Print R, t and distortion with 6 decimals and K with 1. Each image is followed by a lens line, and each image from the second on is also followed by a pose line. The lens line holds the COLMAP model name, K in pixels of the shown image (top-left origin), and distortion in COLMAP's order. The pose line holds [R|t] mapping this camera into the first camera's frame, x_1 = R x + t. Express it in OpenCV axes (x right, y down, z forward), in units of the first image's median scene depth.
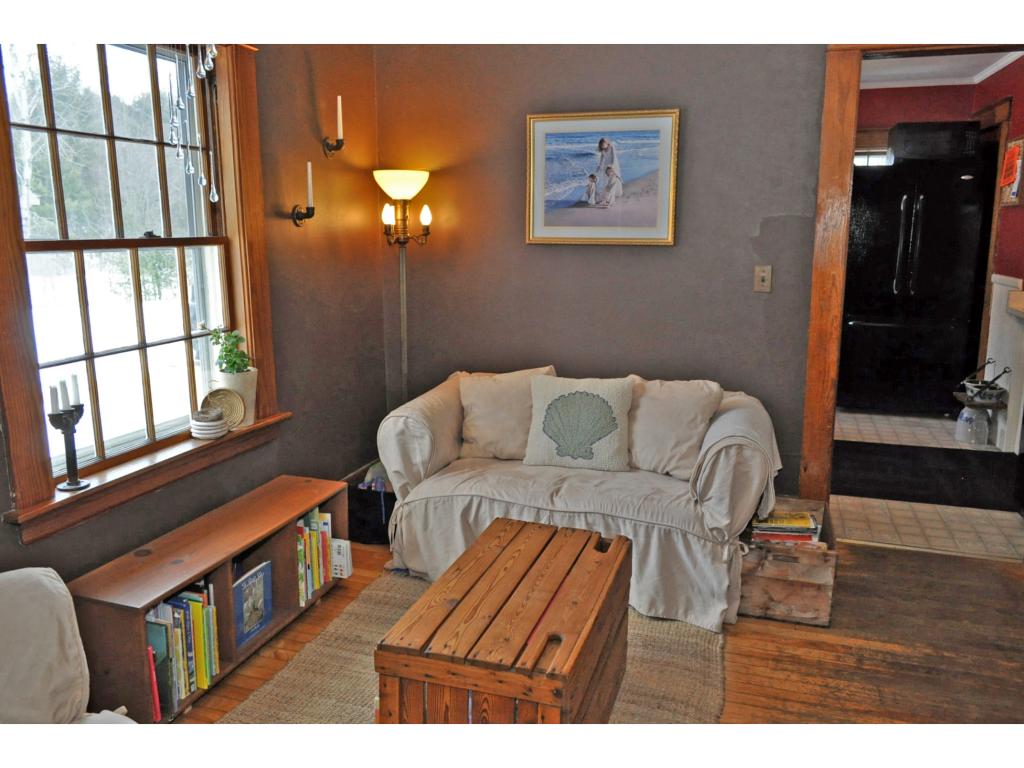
lens RADIAL K [[791.4, 0, 512.5], [0, 791.4, 386.2], [0, 0, 1]] dist [-0.022251, 0.011840]
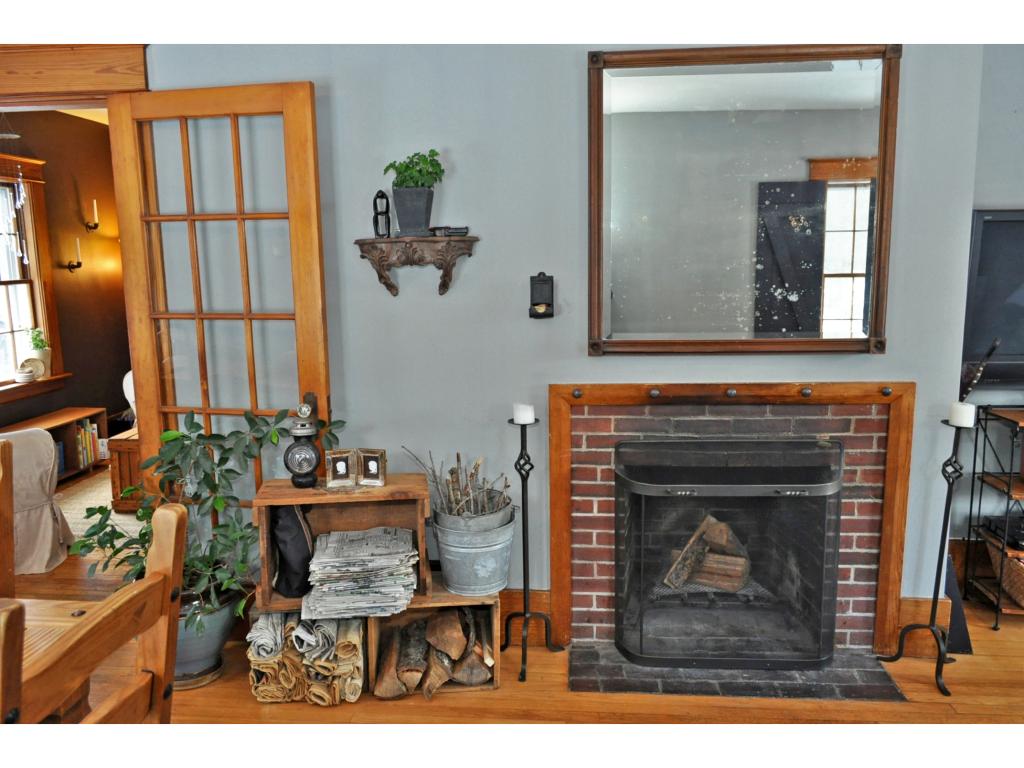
lens RADIAL K [[791.4, 0, 509.4], [0, 791.4, 386.1], [0, 0, 1]] dist [-0.022251, 0.011840]
pose [[0.974394, -0.049889, 0.219243, 0.311691], [0.057676, 0.997906, -0.029261, 0.177144], [-0.217324, 0.041157, 0.975231, -1.015617]]
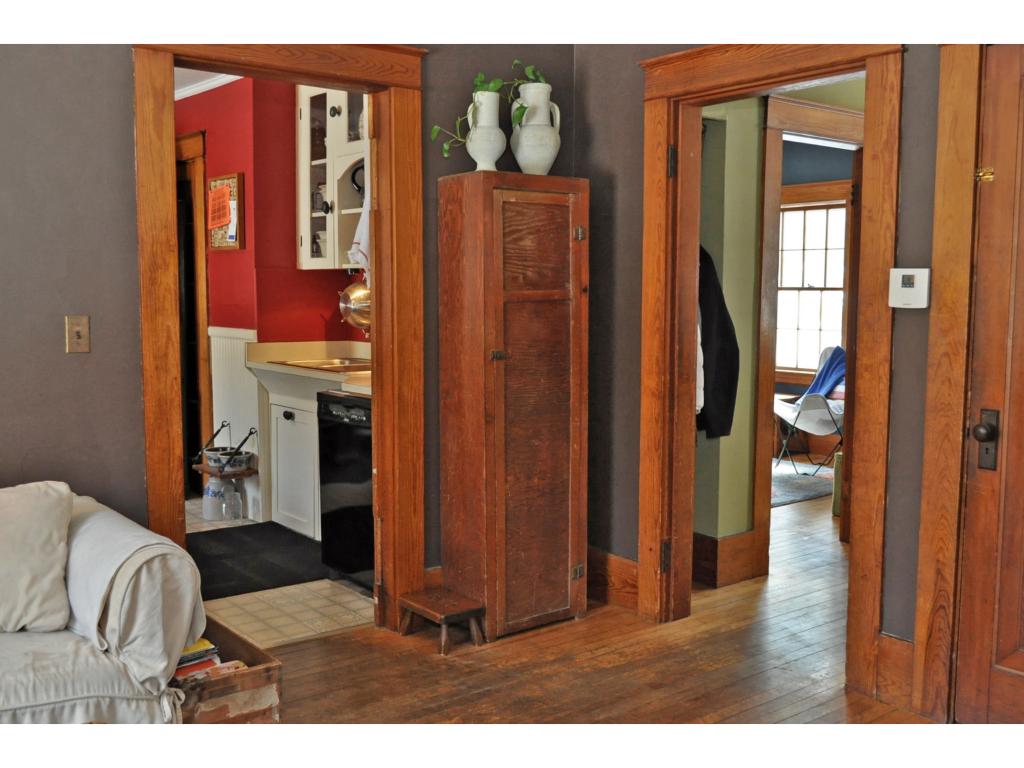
lens RADIAL K [[1019.7, 0, 511.1], [0, 1019.7, 384.1], [0, 0, 1]] dist [-0.008907, 0.000000]
pose [[0.556452, -0.071415, 0.827805, -0.266944], [0.151620, 0.988298, -0.016658, -0.015420], [-0.816929, 0.134781, 0.560769, 0.165225]]
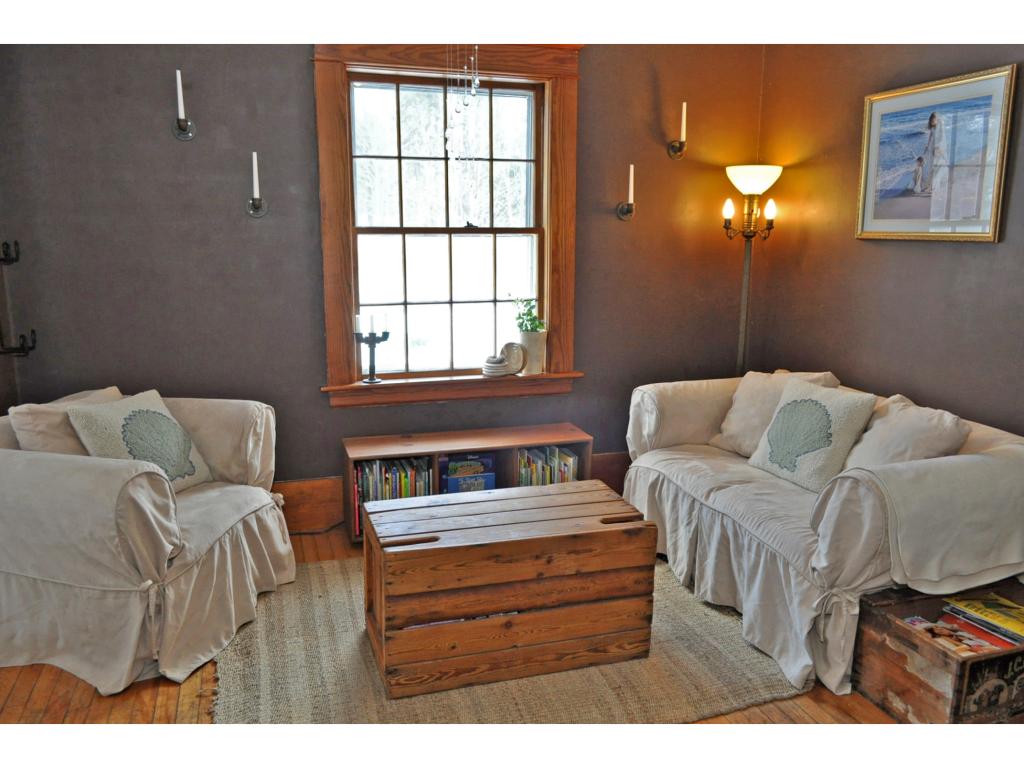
lens RADIAL K [[791.4, 0, 505.5], [0, 791.4, 389.7], [0, 0, 1]] dist [-0.022251, 0.011840]
pose [[0.581680, 0.161970, -0.797129, 0.632020], [-0.162797, 0.983328, 0.081009, -0.021721], [0.796960, 0.082649, 0.598350, 0.185413]]
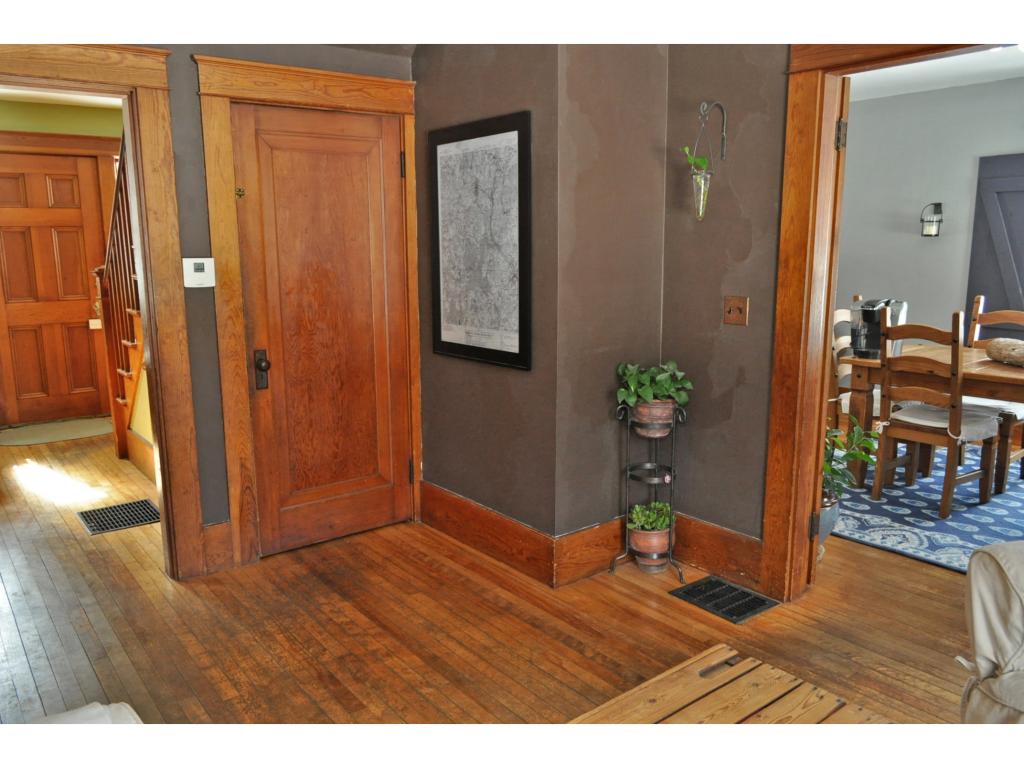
lens RADIAL K [[791.4, 0, 512.8], [0, 791.4, 386.9], [0, 0, 1]] dist [-0.022251, 0.011840]
pose [[-0.827626, -0.093912, 0.553367, -0.156760], [0.115670, 0.936202, 0.331881, -0.231599], [-0.549231, 0.338682, -0.763963, 1.051773]]
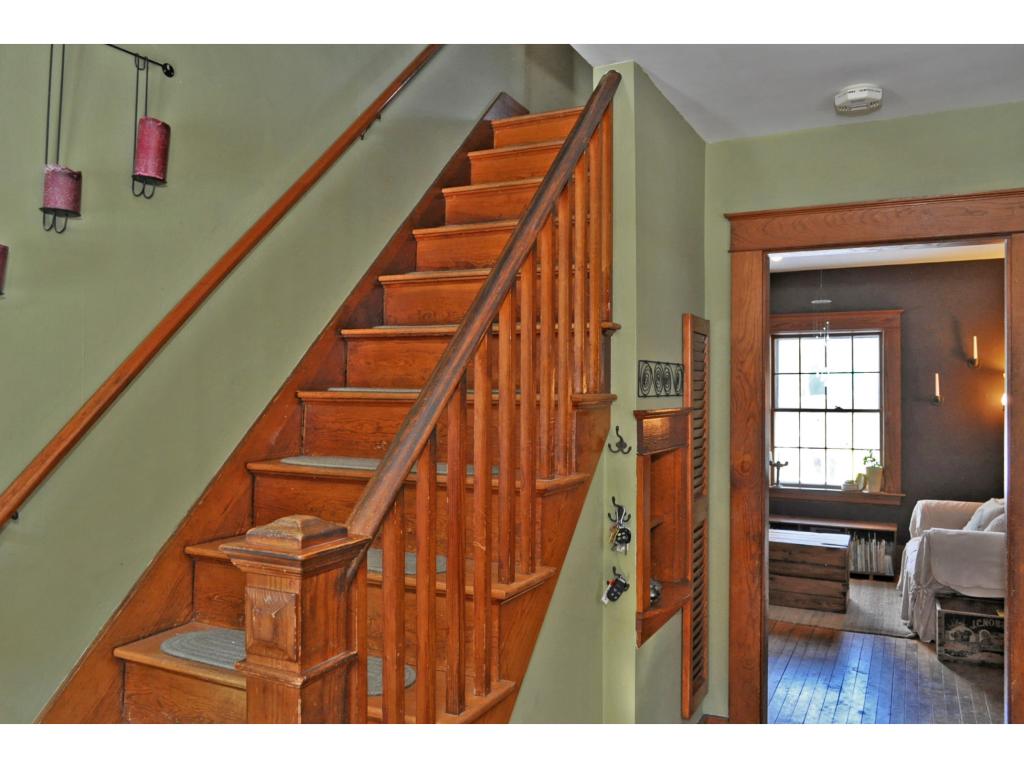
lens RADIAL K [[791.4, 0, 511.6], [0, 791.4, 380.5], [0, 0, 1]] dist [-0.022251, 0.011840]
pose [[-0.156757, -0.010606, -0.987580, 1.919492], [-0.190084, 0.981572, 0.019631, -0.103581], [0.969173, 0.190800, -0.155884, 0.277911]]
